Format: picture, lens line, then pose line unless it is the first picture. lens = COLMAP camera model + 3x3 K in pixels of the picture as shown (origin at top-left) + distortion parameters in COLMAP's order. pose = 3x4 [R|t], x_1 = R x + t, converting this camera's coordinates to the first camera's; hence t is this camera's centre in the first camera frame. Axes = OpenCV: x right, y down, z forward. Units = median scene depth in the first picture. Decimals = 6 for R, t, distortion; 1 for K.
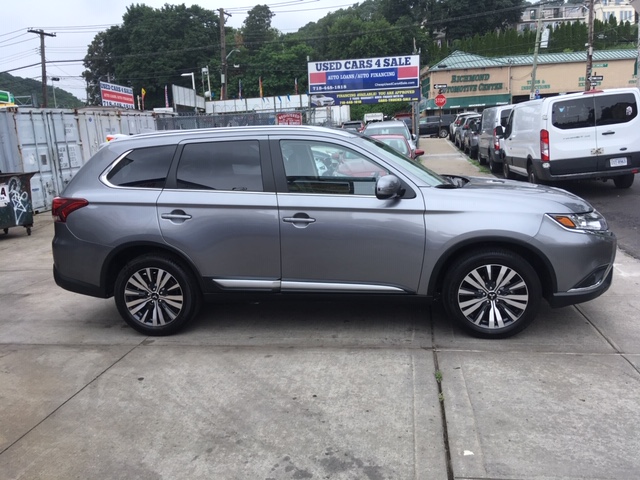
lens RADIAL K [[537.8, 0, 320.0], [0, 537.8, 240.0], [0, 0, 1]] dist [0.118445, -0.183068]
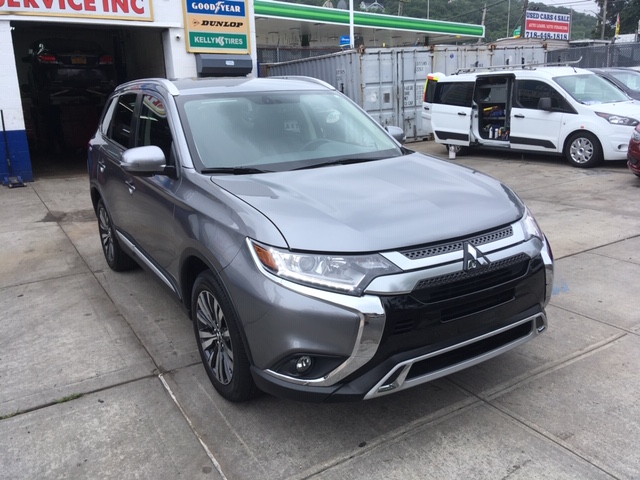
lens RADIAL K [[539.5, 0, 316.9], [0, 539.5, 239.8], [0, 0, 1]] dist [0.126001, -0.189529]
pose [[0.647366, 0.223276, -0.728742, 0.259364], [-0.136667, 0.974638, 0.177209, -0.046464], [0.749826, -0.015124, 0.661462, 0.187520]]
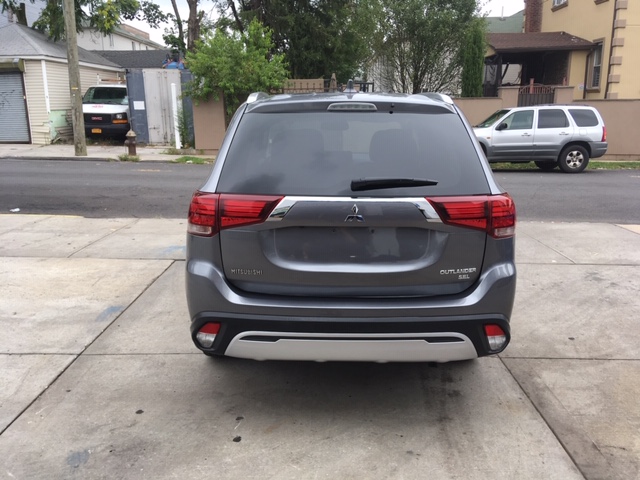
lens RADIAL K [[541.2, 0, 320.0], [0, 541.2, 240.0], [0, 0, 1]] dist [0.123395, -0.188070]
pose [[-0.148701, -0.170721, 0.974034, -0.337464], [0.185602, 0.962662, 0.197062, -0.059269], [-0.971308, 0.210086, -0.111462, 0.418837]]
